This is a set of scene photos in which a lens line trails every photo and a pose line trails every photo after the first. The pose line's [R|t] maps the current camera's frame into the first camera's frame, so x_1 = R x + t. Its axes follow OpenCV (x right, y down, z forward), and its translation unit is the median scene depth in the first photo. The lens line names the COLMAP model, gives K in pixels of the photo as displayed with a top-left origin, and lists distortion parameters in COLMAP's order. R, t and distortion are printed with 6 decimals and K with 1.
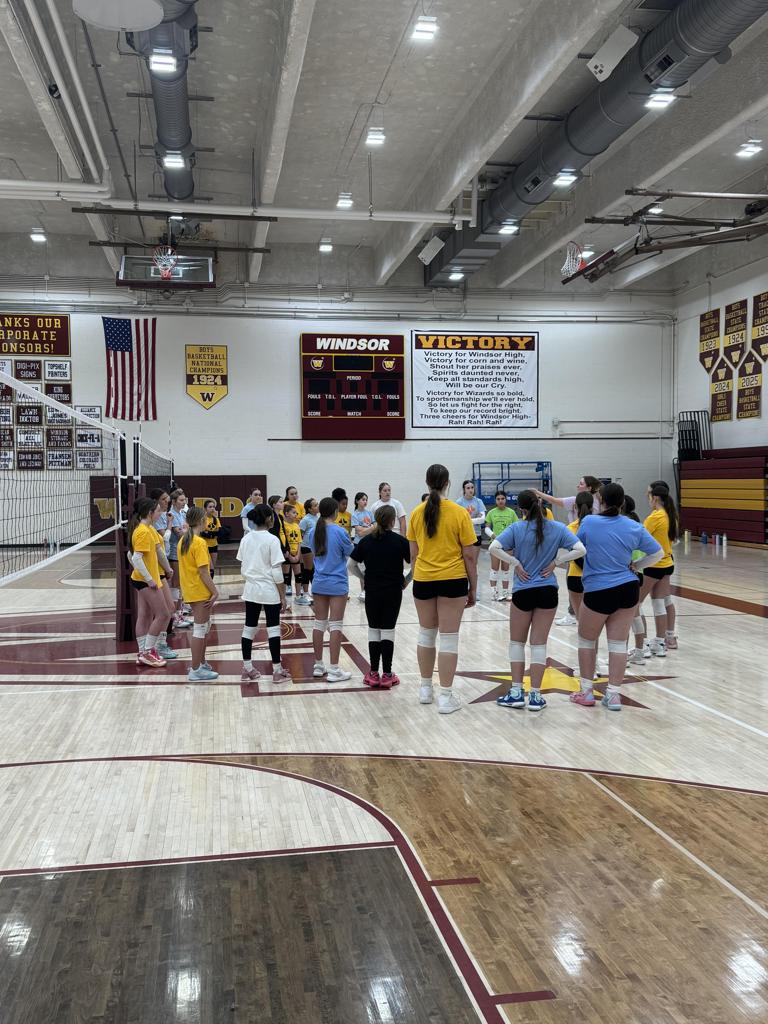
lens RADIAL K [[966.1, 0, 384.0], [0, 966.1, 512.0], [0, 0, 1]] dist [0.191510, -0.390161]
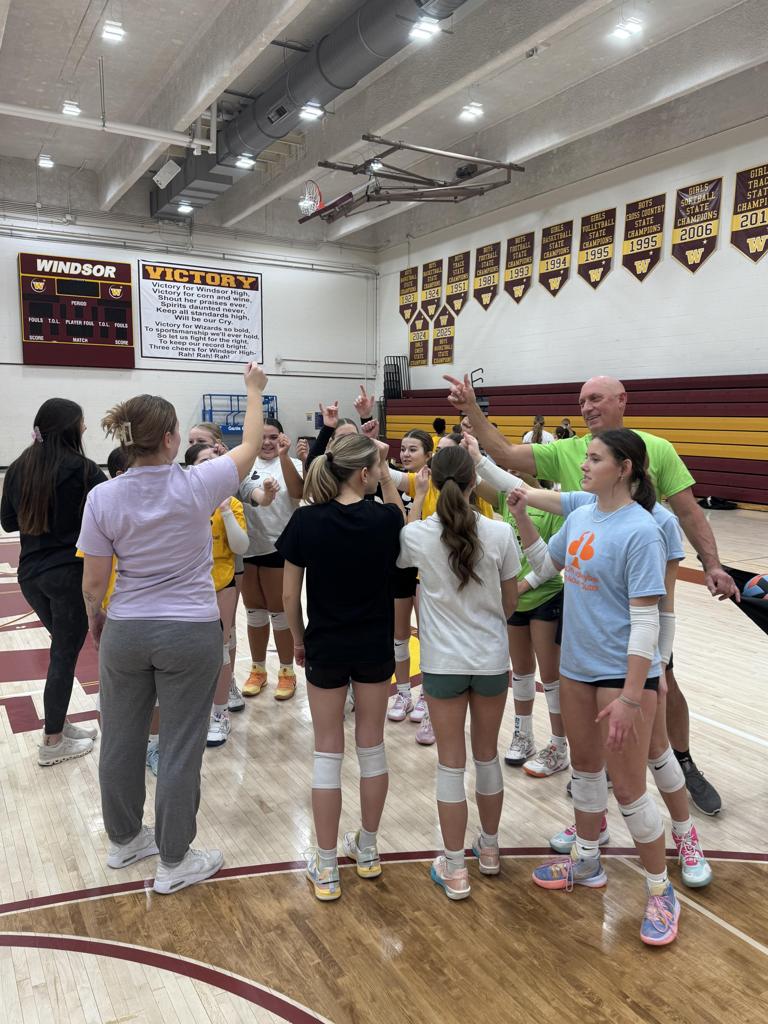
lens RADIAL K [[779.6, 0, 387.5], [0, 779.6, 516.6], [0, 0, 1]] dist [0.137793, -0.275804]
pose [[0.936114, -0.026158, 0.350723, -0.025757], [-0.008733, 0.995194, 0.097535, -0.003350], [-0.351589, -0.094366, 0.931386, 0.116065]]
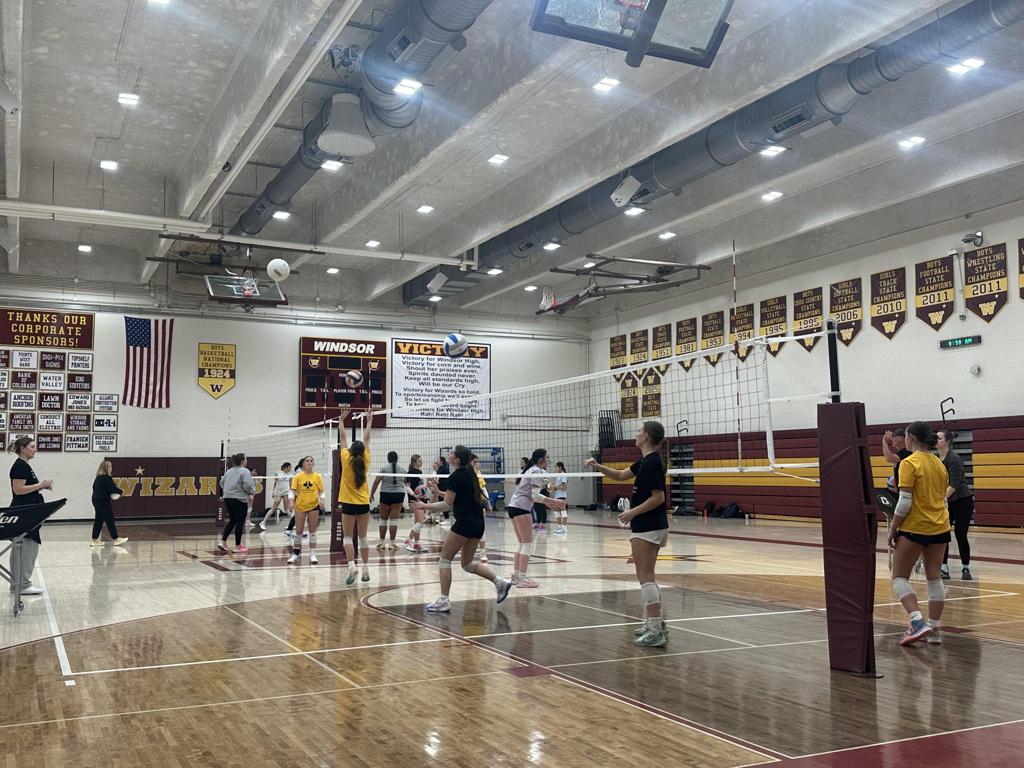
lens RADIAL K [[966.4, 0, 516.3], [0, 966.4, 382.8], [0, 0, 1]] dist [0.159680, -0.324314]
pose [[0.957471, 0.030233, 0.286941, -0.171704], [0.006461, 0.991999, -0.126080, 0.022233], [-0.288457, 0.122572, 0.949615, -0.190087]]
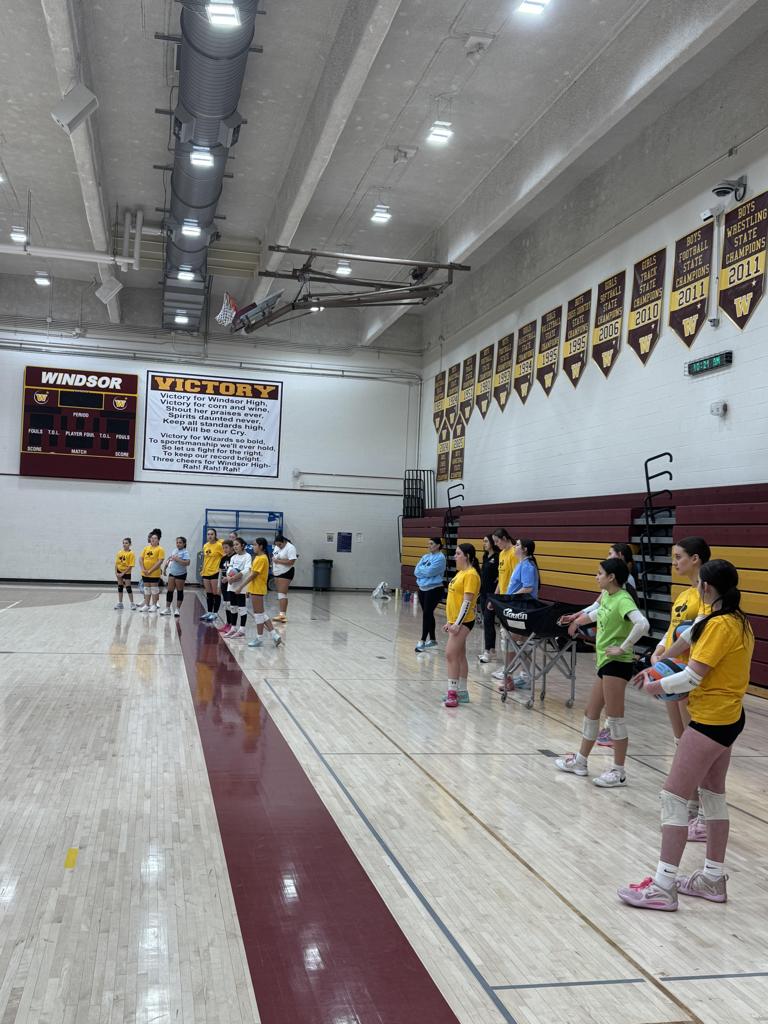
lens RADIAL K [[1019.6, 0, 384.0], [0, 1019.6, 512.0], [0, 0, 1]] dist [0.115109, -0.021896]
pose [[0.997427, 0.054398, 0.046684, 0.229229], [-0.051673, 0.996995, -0.057709, 0.002275], [-0.049683, 0.055148, 0.997241, -0.036675]]
